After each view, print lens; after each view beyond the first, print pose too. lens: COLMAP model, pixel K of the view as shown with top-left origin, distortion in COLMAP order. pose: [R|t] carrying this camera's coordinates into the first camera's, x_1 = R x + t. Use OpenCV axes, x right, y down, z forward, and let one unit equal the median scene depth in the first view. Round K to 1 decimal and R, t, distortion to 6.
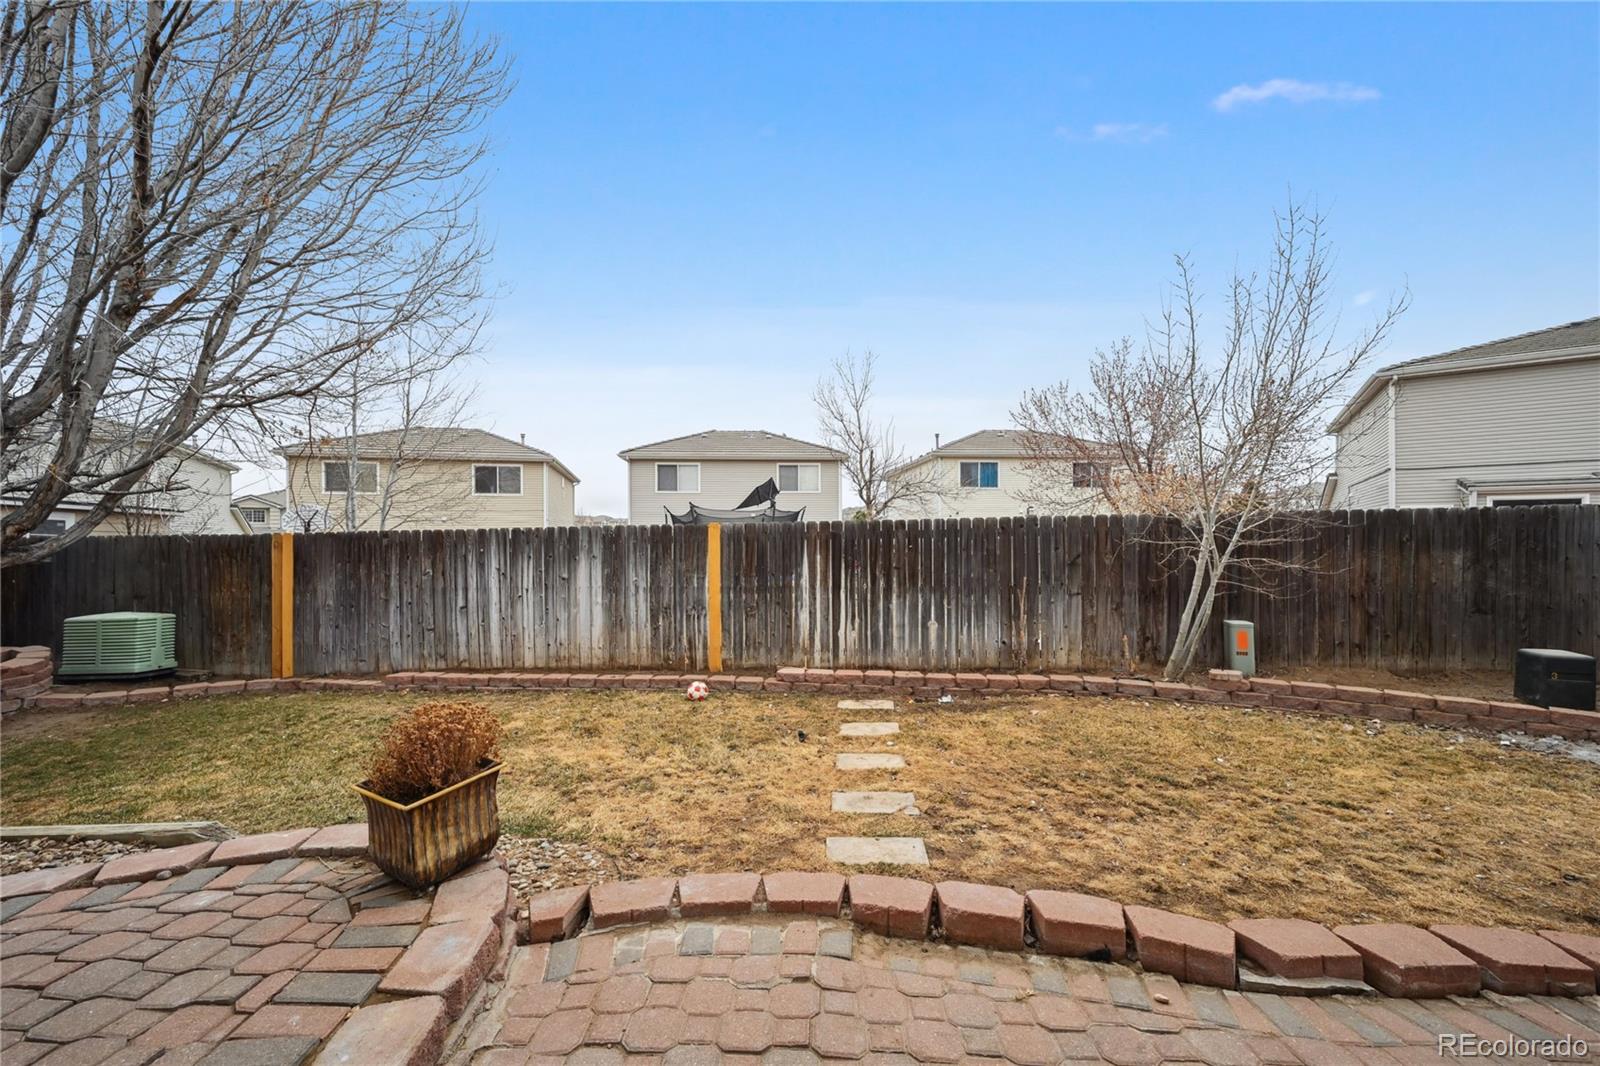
lens RADIAL K [[632.1, 0, 801.9], [0, 632.1, 535.0], [0, 0, 1]] dist [0.000480, -0.000389]
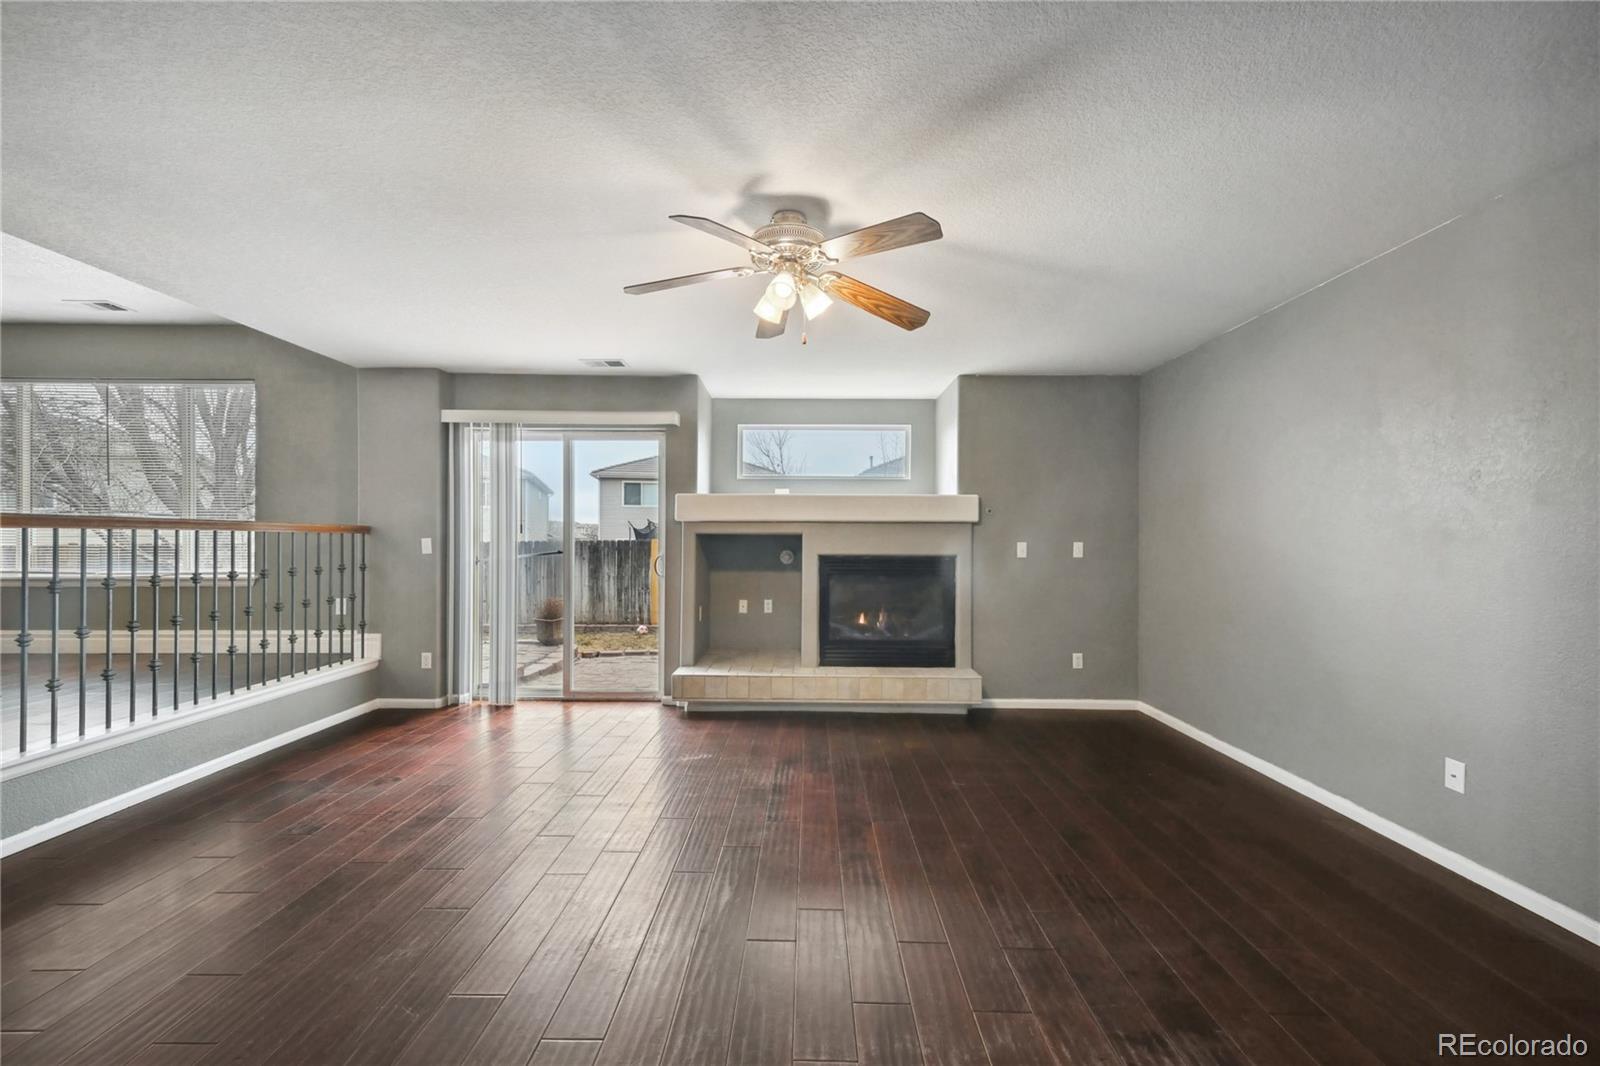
lens RADIAL K [[632.1, 0, 796.9], [0, 632.1, 537.2], [0, 0, 1]] dist [0.000480, -0.000389]
pose [[0.999083, 0.009412, 0.041778, 0.172141], [-0.009086, 0.999927, -0.007998, -0.013831], [-0.041850, 0.007611, 0.999095, -0.722676]]
